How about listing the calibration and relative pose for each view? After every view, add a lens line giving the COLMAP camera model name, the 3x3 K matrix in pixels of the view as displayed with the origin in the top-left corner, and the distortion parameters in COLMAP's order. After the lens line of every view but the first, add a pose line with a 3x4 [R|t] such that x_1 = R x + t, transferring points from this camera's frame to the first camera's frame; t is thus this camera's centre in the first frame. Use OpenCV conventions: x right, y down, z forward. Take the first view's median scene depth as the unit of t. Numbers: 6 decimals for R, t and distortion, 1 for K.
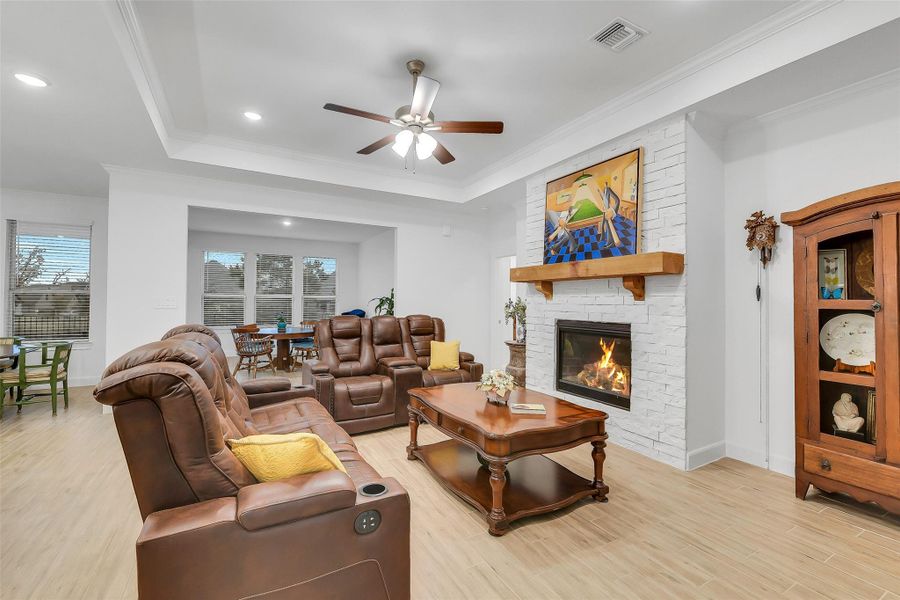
lens RADIAL K [[386.3, 0, 450.0], [0, 386.3, 300.0], [0, 0, 1]] dist [-0.008776, -0.000117]
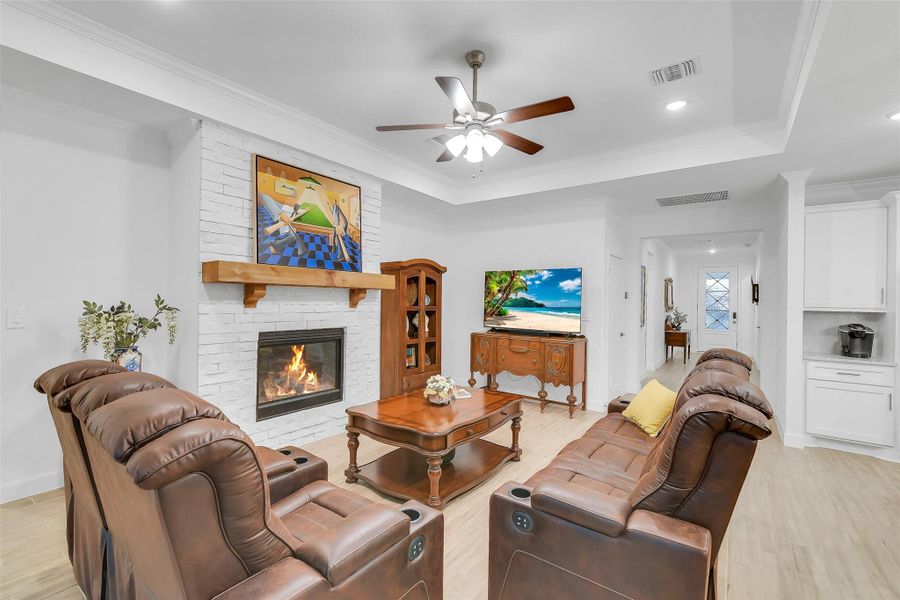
lens RADIAL K [[386.3, 0, 450.0], [0, 386.3, 300.0], [0, 0, 1]] dist [-0.008776, -0.000117]
pose [[-0.407269, -0.024140, 0.912989, -0.676419], [-0.036010, 0.999298, 0.010359, -0.042222], [-0.912598, -0.028658, -0.407852, 1.062070]]
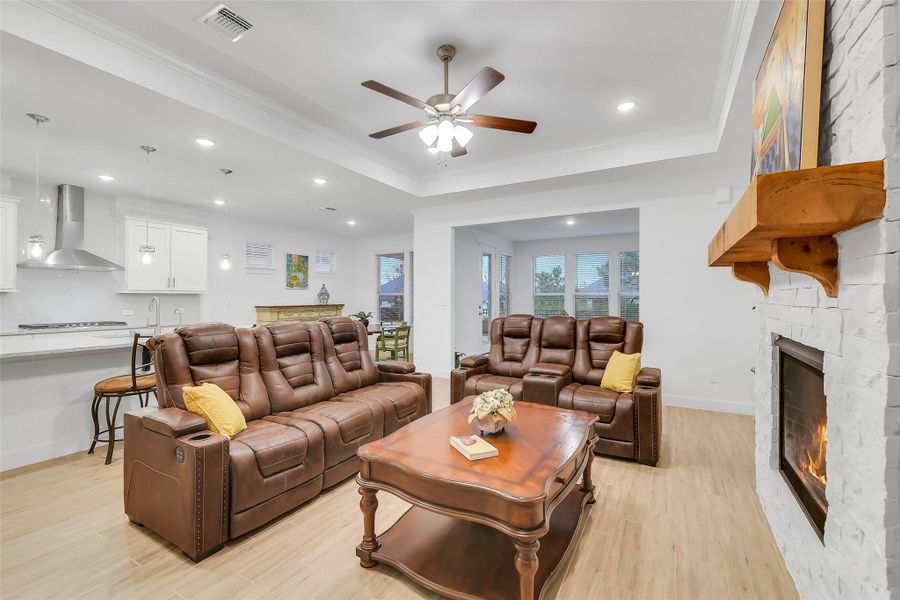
lens RADIAL K [[386.3, 0, 450.0], [0, 386.3, 300.0], [0, 0, 1]] dist [-0.008776, -0.000117]
pose [[0.502846, -0.000896, -0.864375, 0.553020], [0.007485, 0.999966, 0.003318, -0.001833], [0.864343, -0.008138, 0.502836, 0.399890]]
